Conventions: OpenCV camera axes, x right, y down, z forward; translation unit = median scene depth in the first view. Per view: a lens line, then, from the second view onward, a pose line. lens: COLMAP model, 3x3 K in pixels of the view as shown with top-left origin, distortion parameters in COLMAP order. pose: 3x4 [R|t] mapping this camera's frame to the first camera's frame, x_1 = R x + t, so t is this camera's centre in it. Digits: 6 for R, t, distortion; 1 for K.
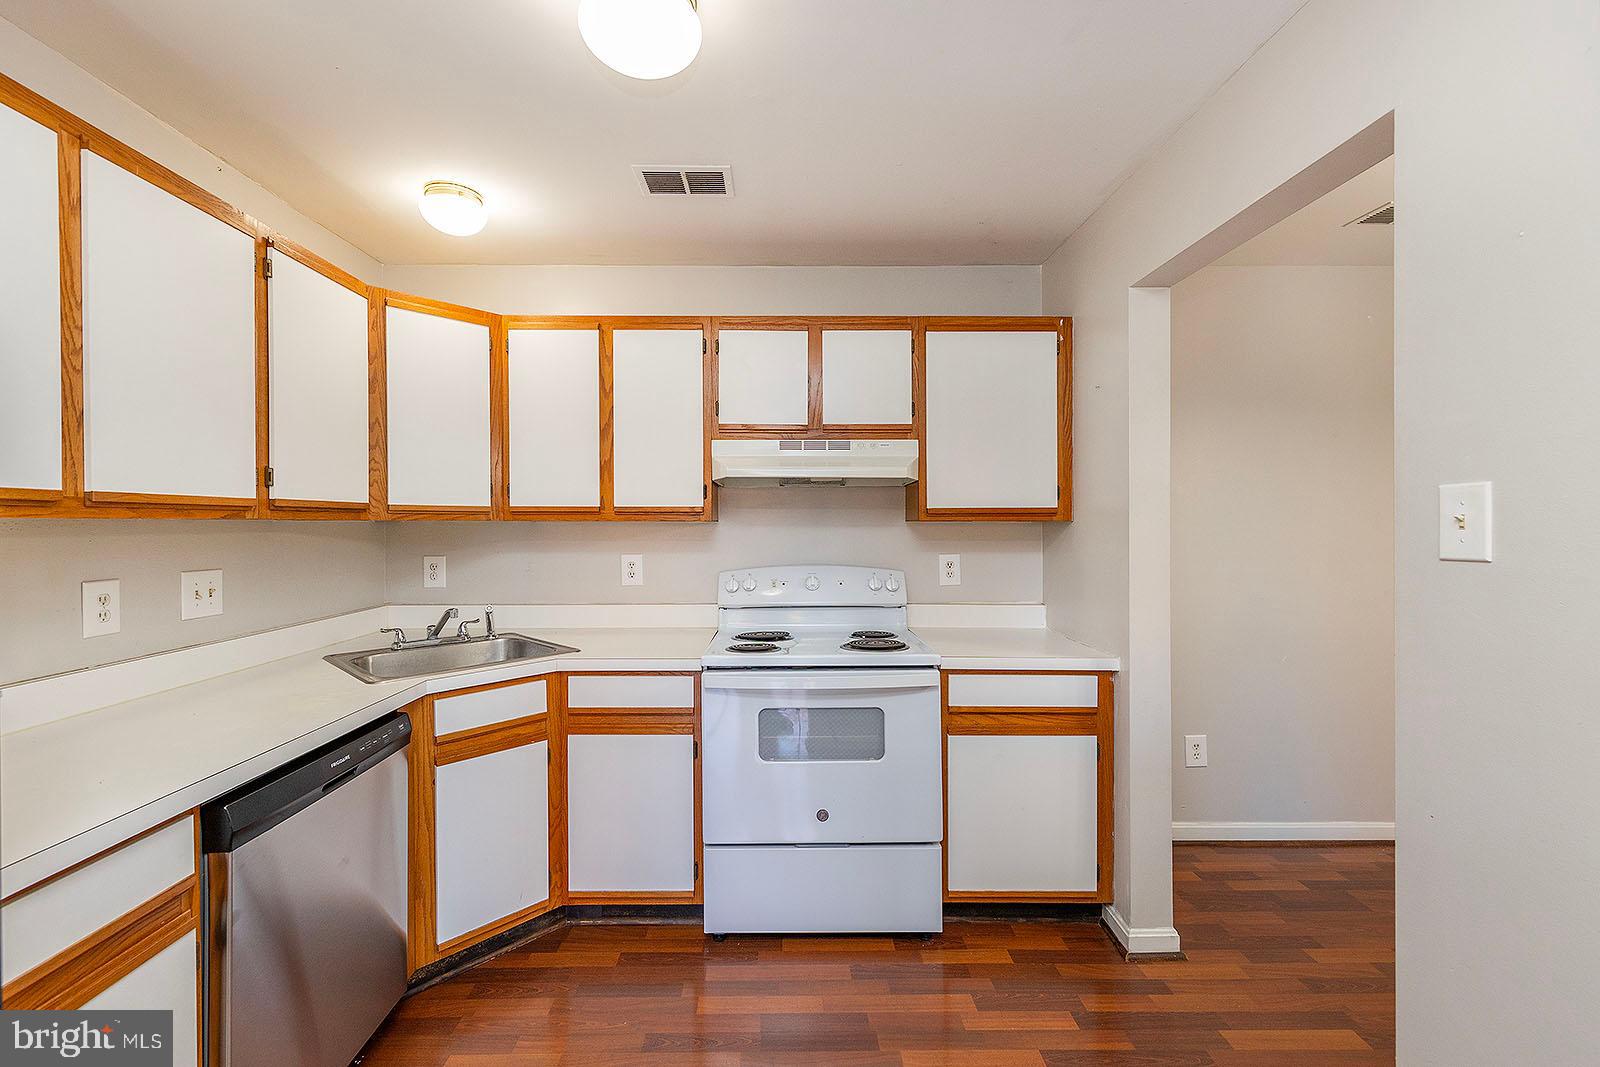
lens RADIAL K [[690.8, 0, 784.0], [0, 690.8, 527.4], [0, 0, 1]] dist [0.018605, -0.002424]
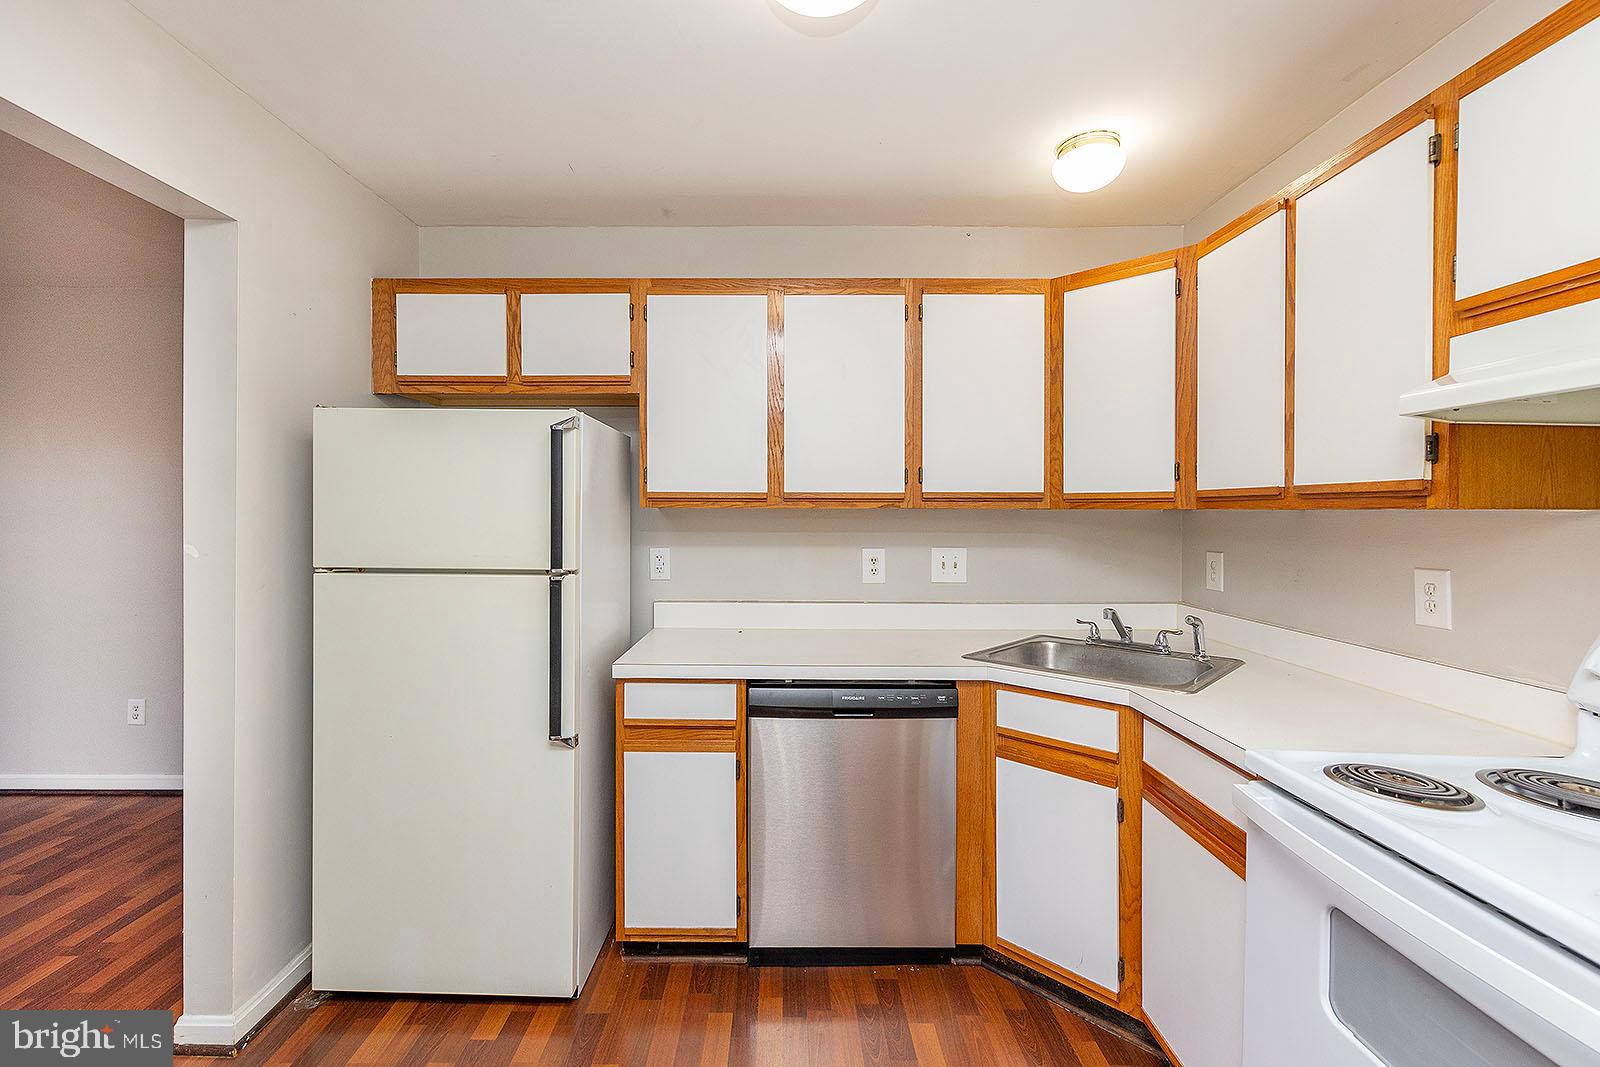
lens RADIAL K [[727.3, 0, 776.2], [0, 727.3, 518.2], [0, 0, 1]] dist [0.009659, 0.000801]
pose [[-0.045845, 0.010107, -0.998897, 0.468518], [-0.010695, 0.999887, 0.010608, -0.003271], [0.998891, 0.011169, -0.045732, 0.620451]]
